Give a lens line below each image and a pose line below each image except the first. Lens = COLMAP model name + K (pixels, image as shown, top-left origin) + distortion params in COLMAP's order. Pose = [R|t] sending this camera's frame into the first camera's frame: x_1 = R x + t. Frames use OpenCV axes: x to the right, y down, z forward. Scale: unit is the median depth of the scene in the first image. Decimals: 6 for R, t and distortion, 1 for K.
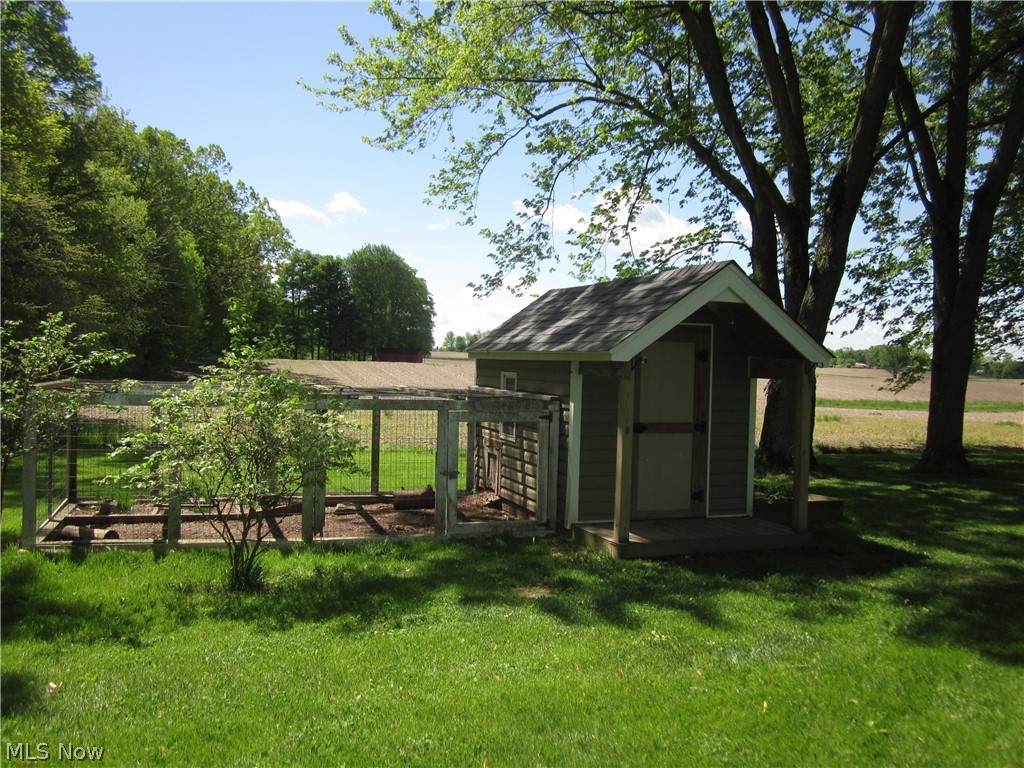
lens RADIAL K [[855.4, 0, 508.7], [0, 855.4, 377.6], [0, 0, 1]] dist [-0.028533, 0.003343]
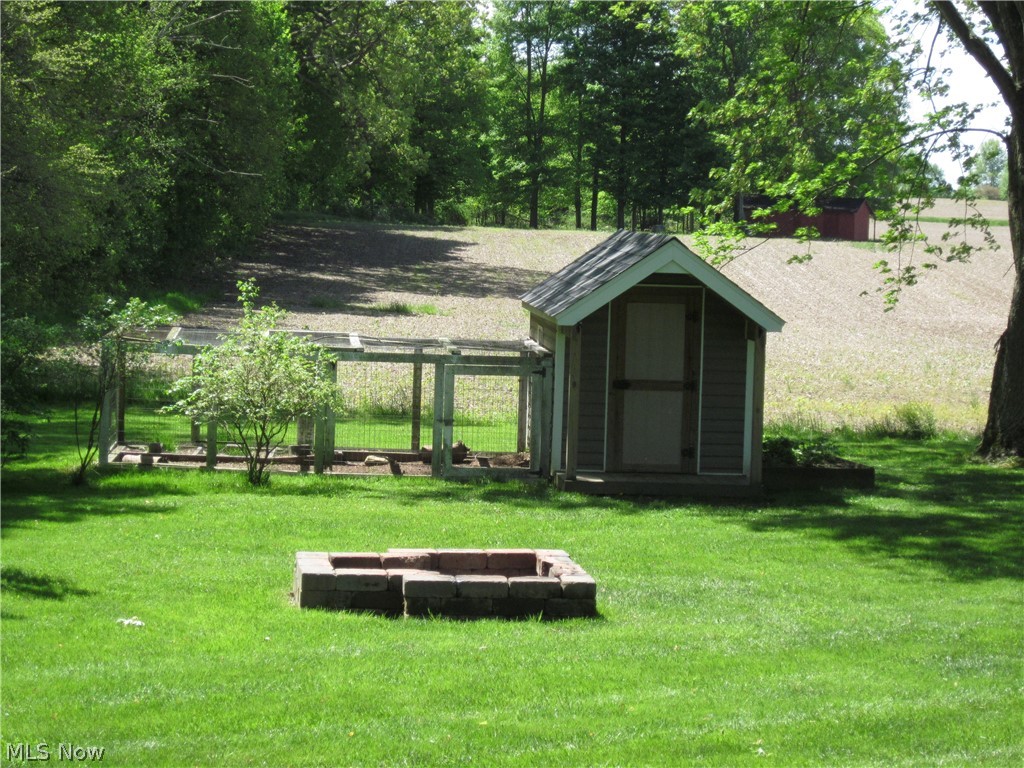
lens RADIAL K [[2511.2, 0, 512.0], [0, 2511.2, 385.4], [0, 0, 1]] dist [-0.214597, 0.000000]
pose [[0.965260, 0.024177, -0.260171, 0.802347], [-0.012152, 0.998786, 0.047728, -0.084046], [0.261009, -0.042908, 0.964382, -1.969553]]
